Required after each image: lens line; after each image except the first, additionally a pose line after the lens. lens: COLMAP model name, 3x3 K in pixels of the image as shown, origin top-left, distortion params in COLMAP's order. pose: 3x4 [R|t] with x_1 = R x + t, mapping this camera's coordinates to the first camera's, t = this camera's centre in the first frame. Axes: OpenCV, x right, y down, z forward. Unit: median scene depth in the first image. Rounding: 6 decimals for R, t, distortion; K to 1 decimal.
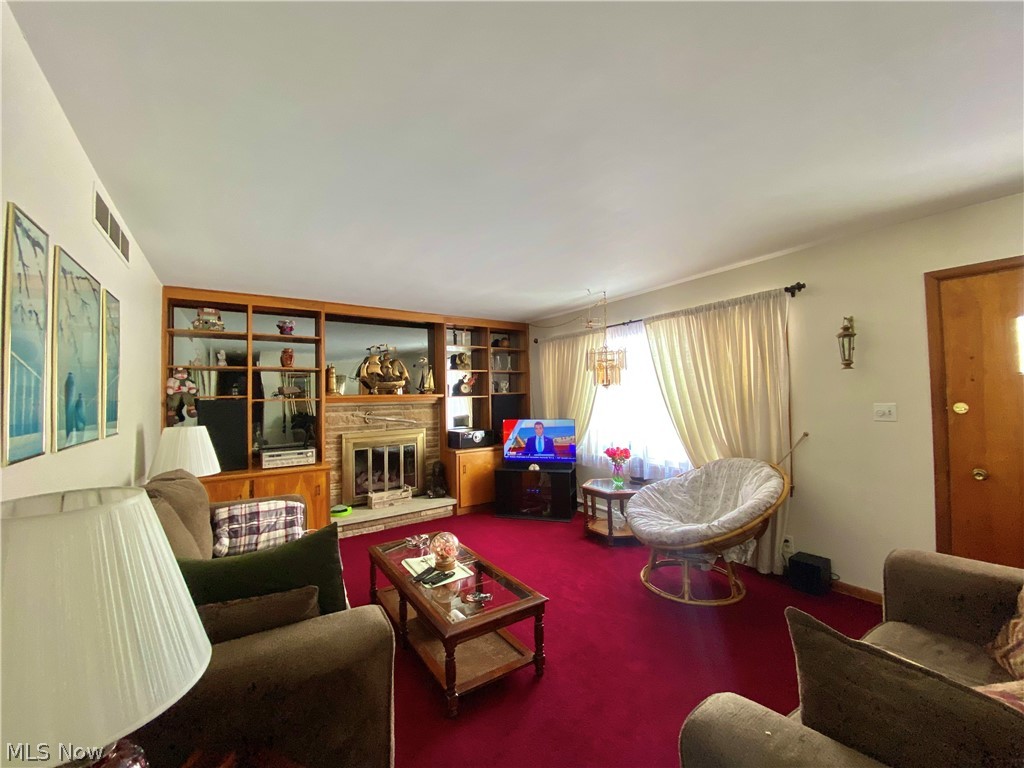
lens RADIAL K [[413.7, 0, 508.2], [0, 413.7, 383.5], [0, 0, 1]] dist [-0.010185, -0.000171]
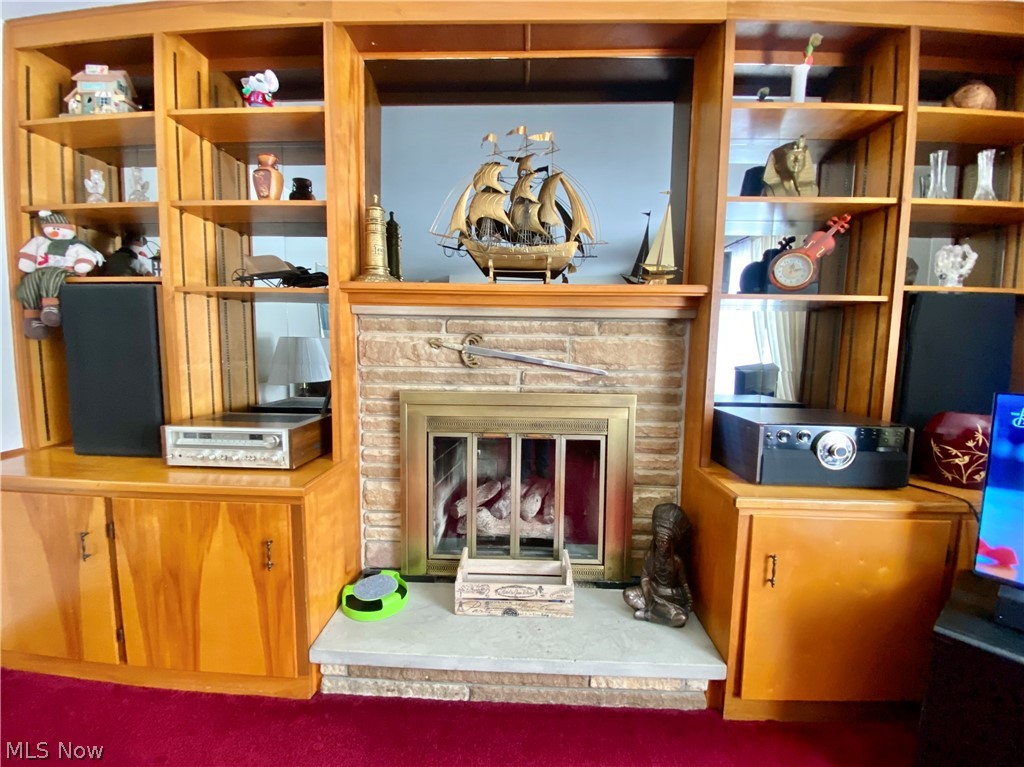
lens RADIAL K [[413.7, 0, 504.5], [0, 413.7, 381.9], [0, 0, 1]] dist [-0.010185, -0.000171]
pose [[0.812018, 0.087483, -0.577039, -0.101313], [-0.014508, 0.991422, 0.129891, 0.059191], [0.583452, -0.097102, 0.806322, 0.693172]]
